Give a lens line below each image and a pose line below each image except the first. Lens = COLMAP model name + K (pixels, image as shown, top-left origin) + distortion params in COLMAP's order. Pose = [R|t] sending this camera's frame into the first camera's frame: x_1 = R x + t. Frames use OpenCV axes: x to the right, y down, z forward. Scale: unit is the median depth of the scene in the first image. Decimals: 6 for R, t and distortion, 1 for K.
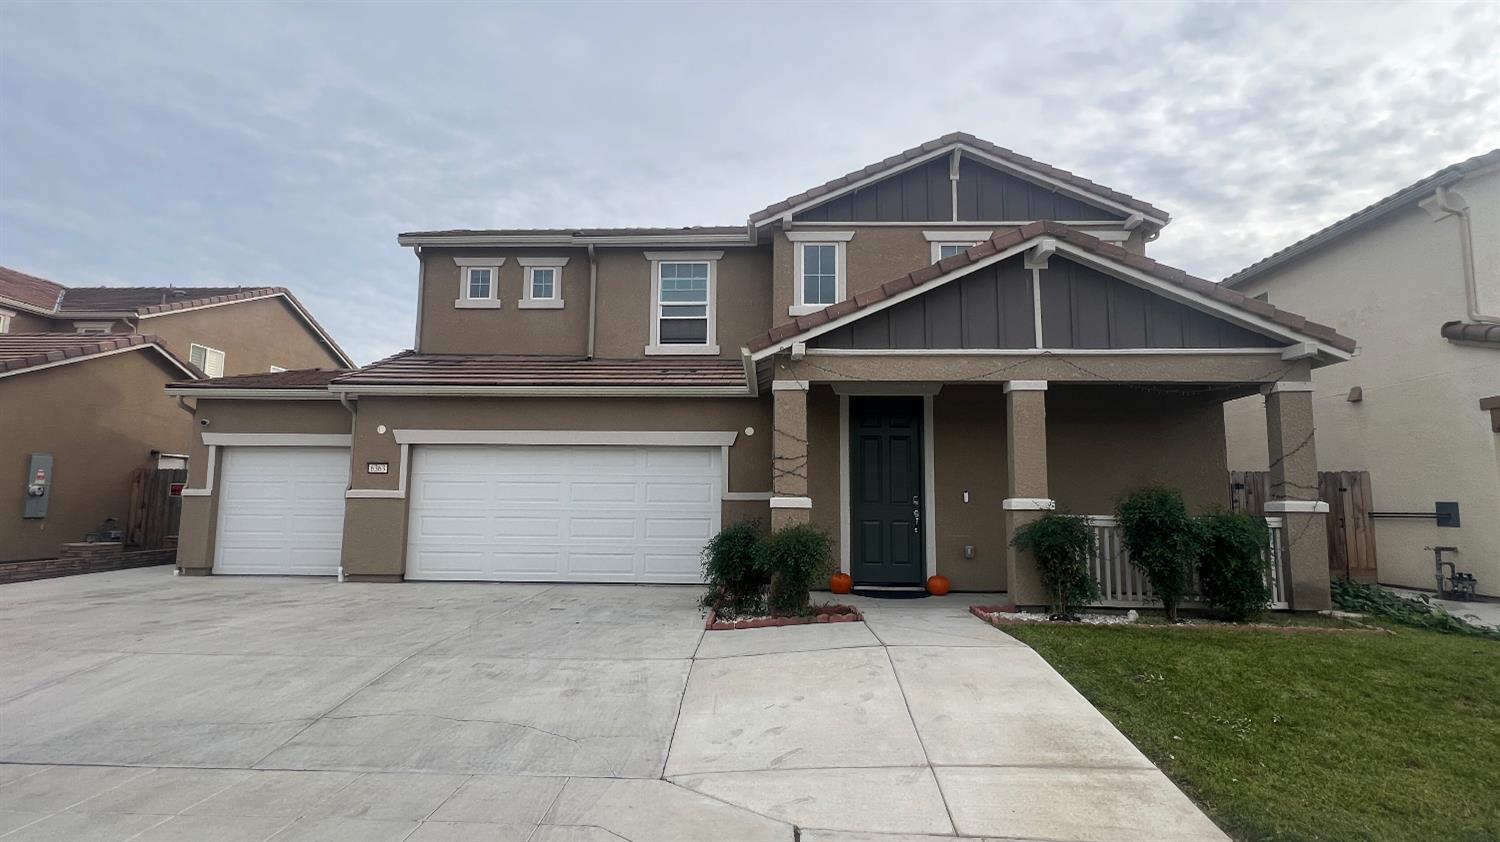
lens RADIAL K [[725.9, 0, 740.0], [0, 725.9, 420.3], [0, 0, 1]] dist [0.003151, -0.001815]
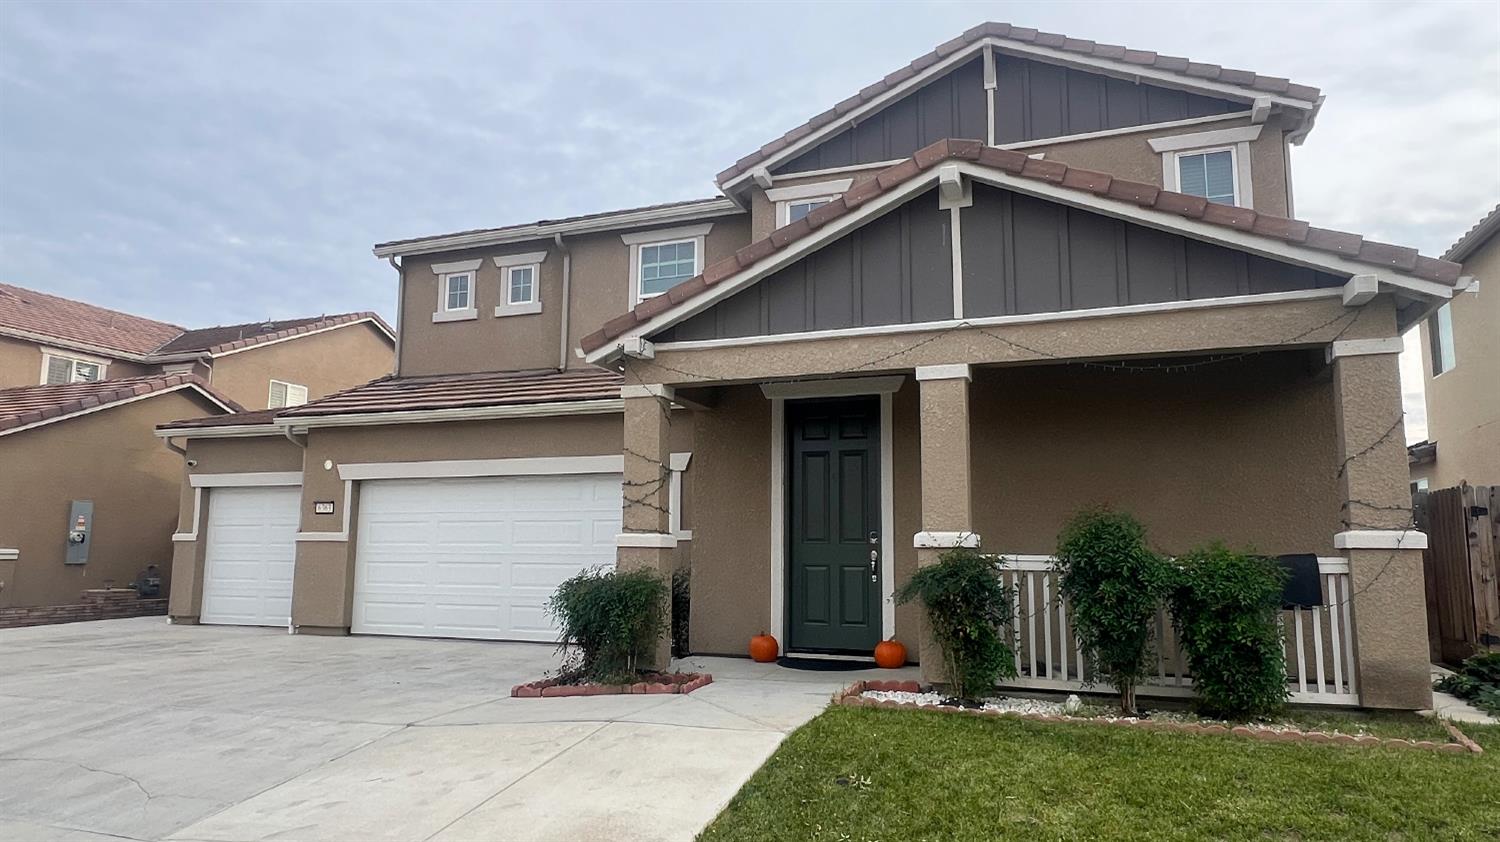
lens RADIAL K [[956.0, 0, 738.5], [0, 956.0, 419.2], [0, 0, 1]] dist [0.003291, 0.002661]
pose [[0.947316, -0.048227, -0.316648, 0.361339], [0.040383, 0.998694, -0.031293, 0.013737], [0.317744, 0.016858, 0.948027, 0.036302]]
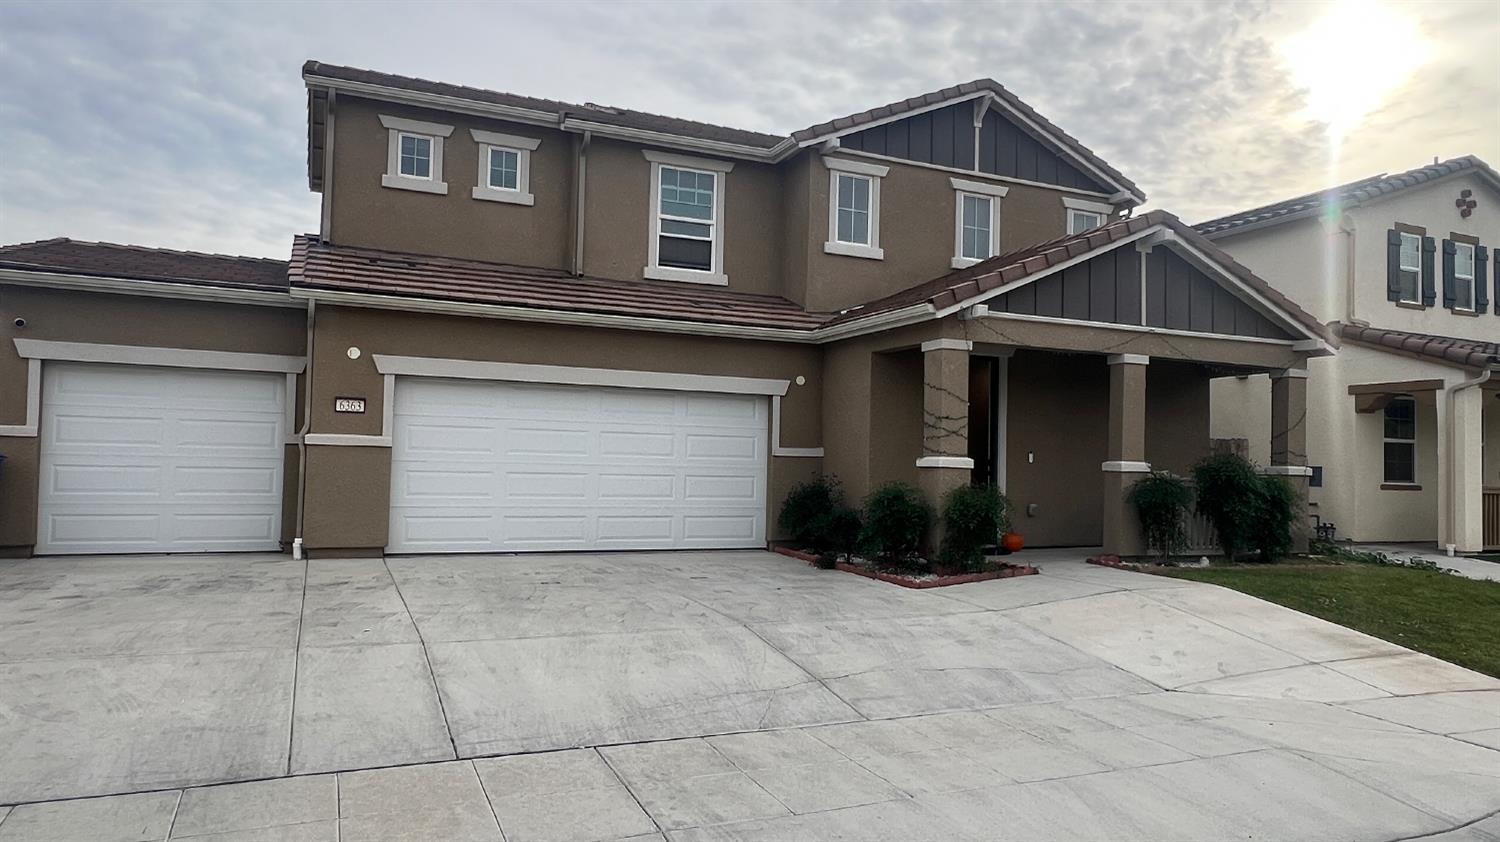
lens RADIAL K [[956.0, 0, 737.0], [0, 956.0, 419.4], [0, 0, 1]] dist [0.003291, 0.002661]
pose [[0.903820, 0.031891, 0.426723, -0.546673], [-0.065732, 0.995731, 0.064806, -0.008240], [-0.422834, -0.086622, 0.902057, -0.040811]]
